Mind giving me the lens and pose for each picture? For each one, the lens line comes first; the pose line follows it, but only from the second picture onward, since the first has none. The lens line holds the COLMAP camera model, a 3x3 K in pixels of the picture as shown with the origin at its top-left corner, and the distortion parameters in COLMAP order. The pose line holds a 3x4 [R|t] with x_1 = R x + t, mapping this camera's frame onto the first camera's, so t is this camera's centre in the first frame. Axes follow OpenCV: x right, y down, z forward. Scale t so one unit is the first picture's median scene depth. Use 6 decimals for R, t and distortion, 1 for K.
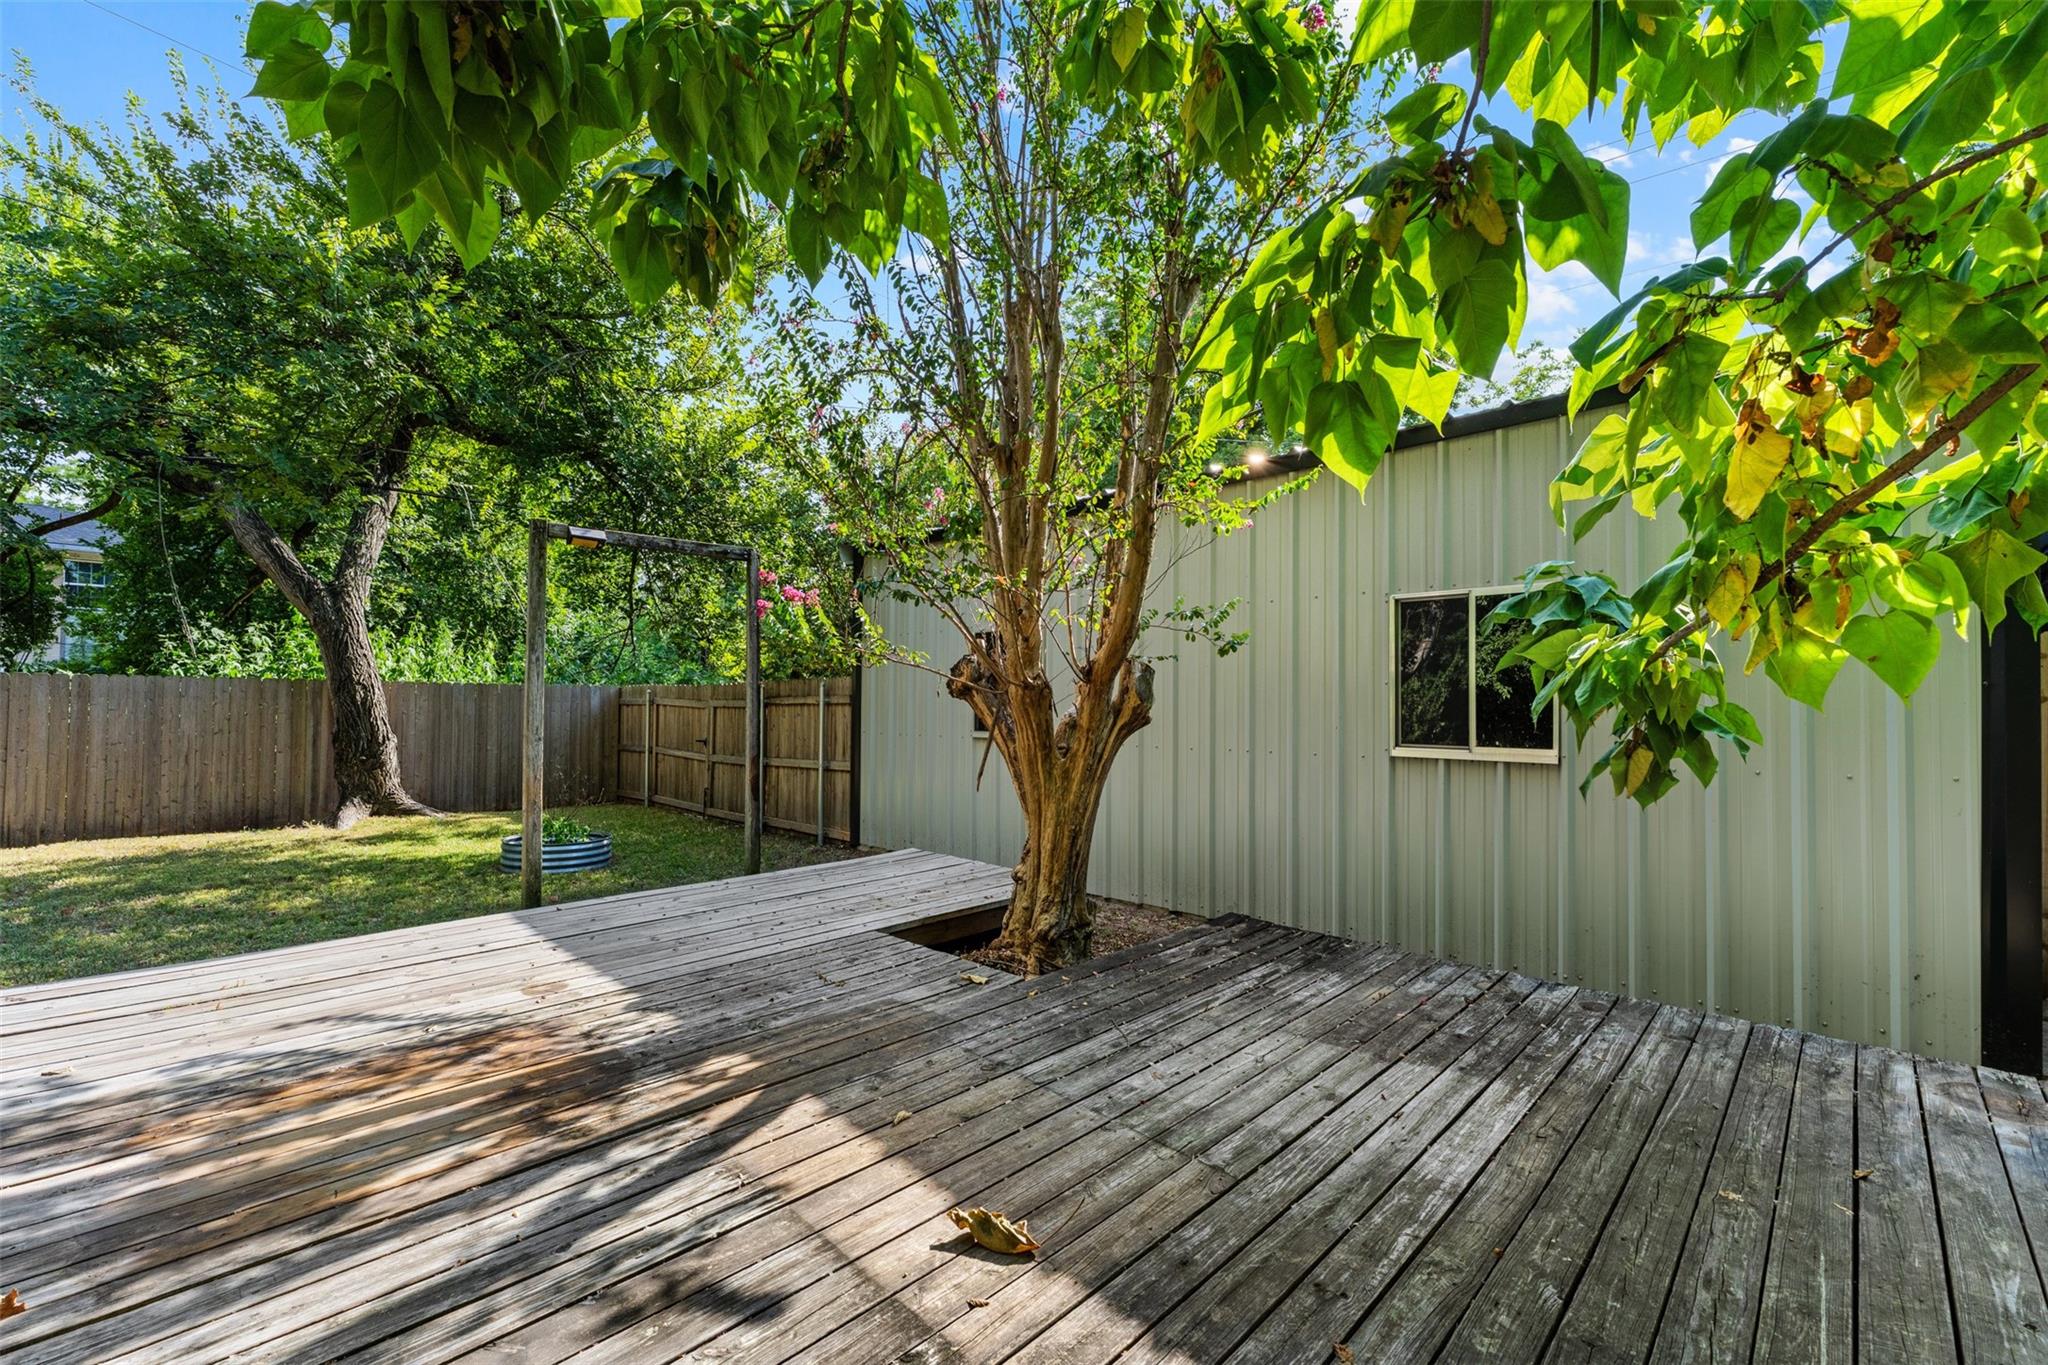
lens RADIAL K [[869.7, 0, 1021.6], [0, 869.7, 689.1], [0, 0, 1]] dist [0.001028, 0.000343]
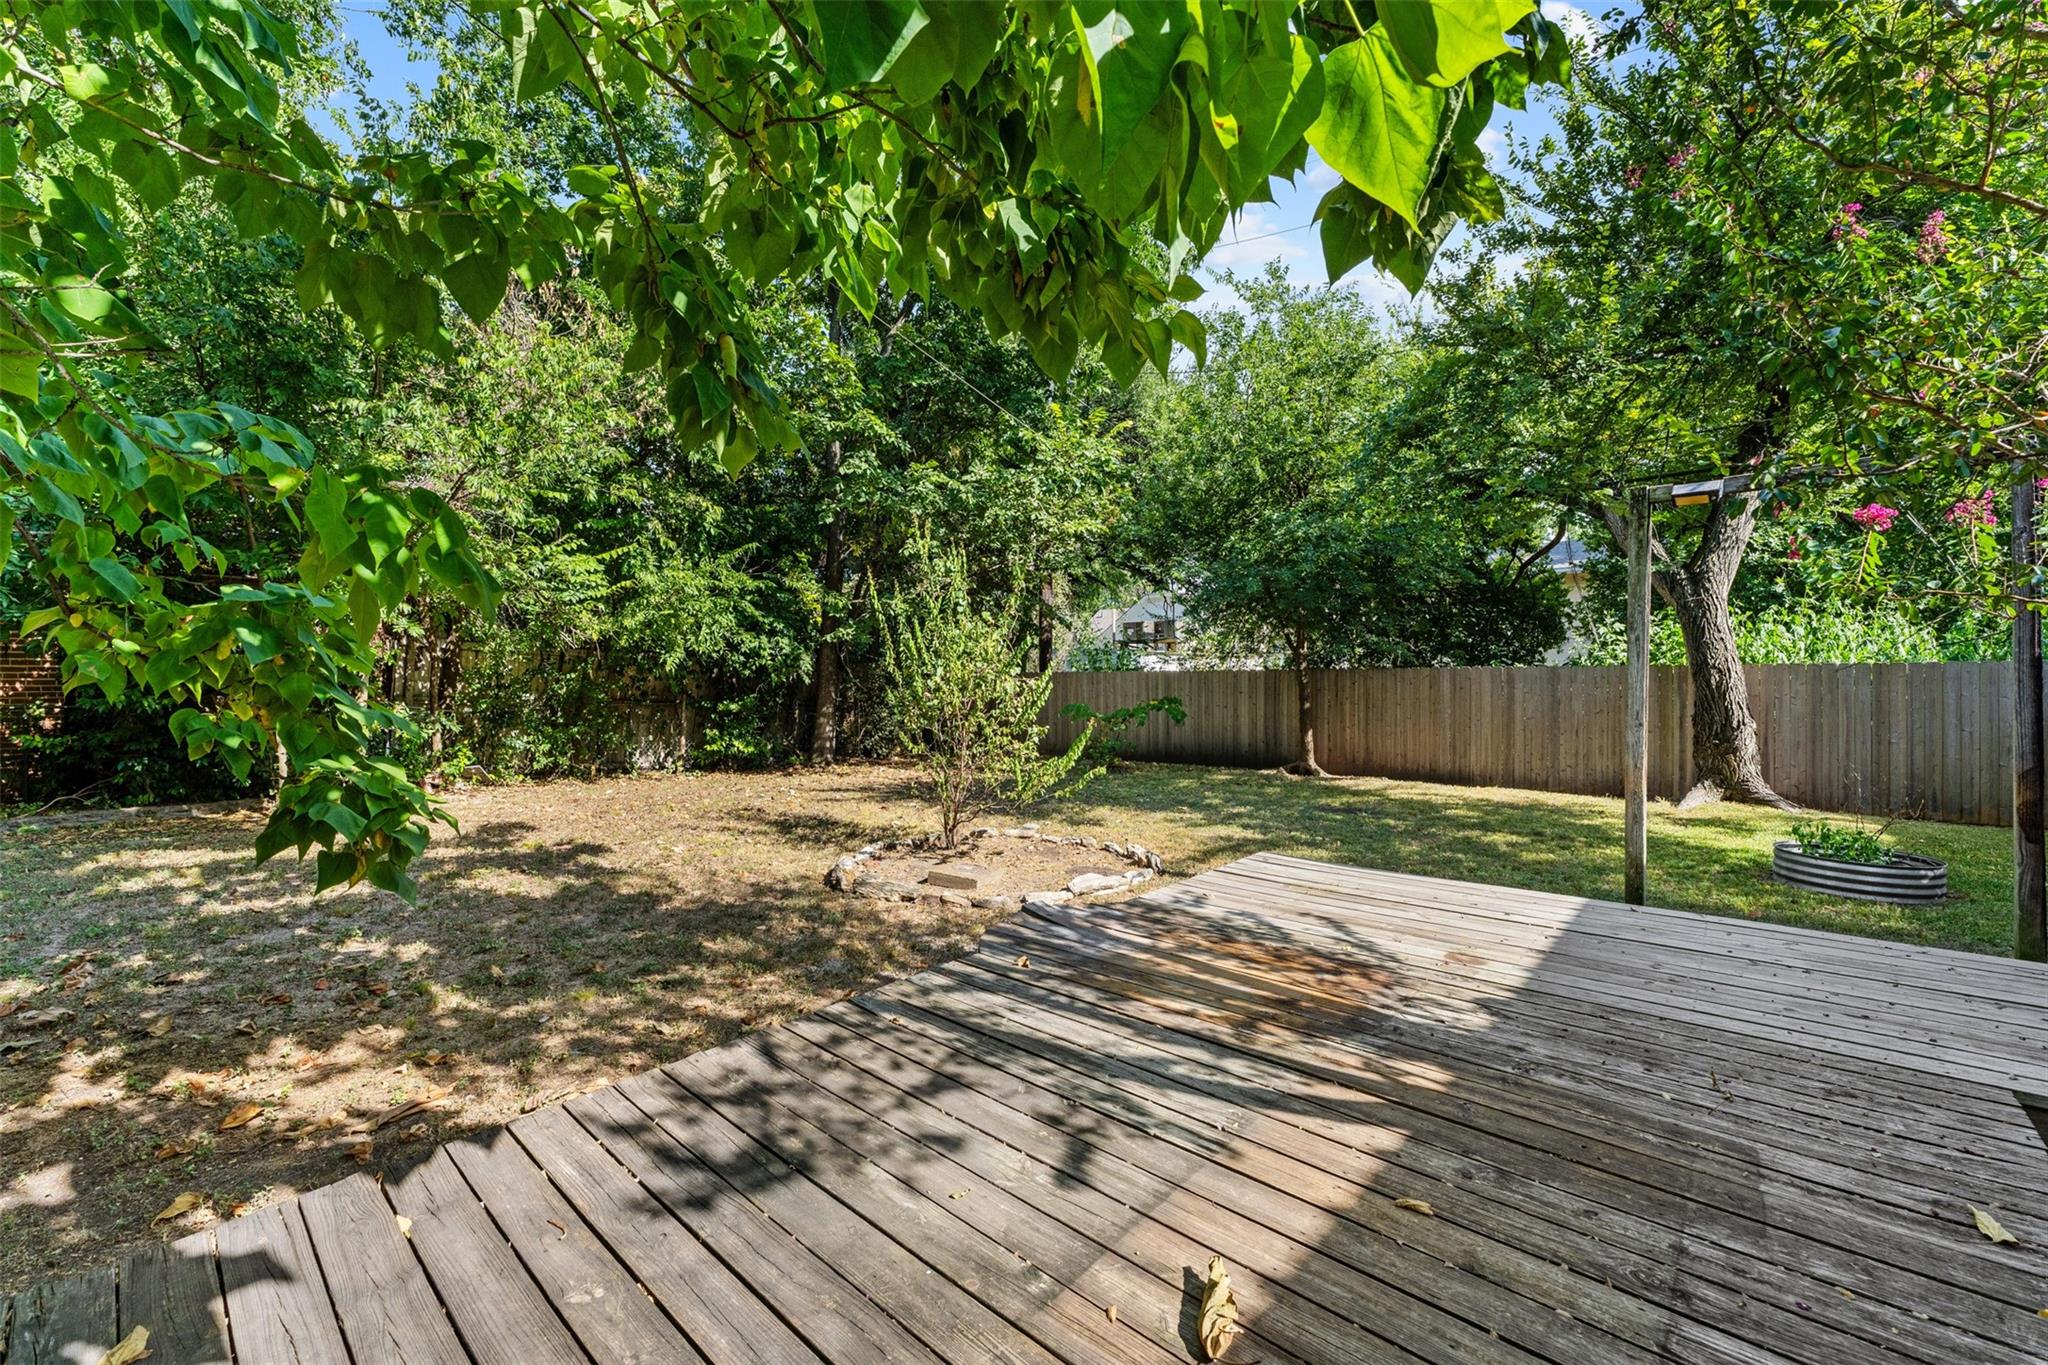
lens RADIAL K [[823.2, 0, 1021.5], [0, 823.2, 688.1], [0, 0, 1]] dist [0.000042, 0.000132]
pose [[0.029638, -0.002569, -0.999557, 0.542388], [0.018447, 0.999828, -0.002023, 0.015121], [0.999390, -0.018379, 0.029681, 0.569346]]
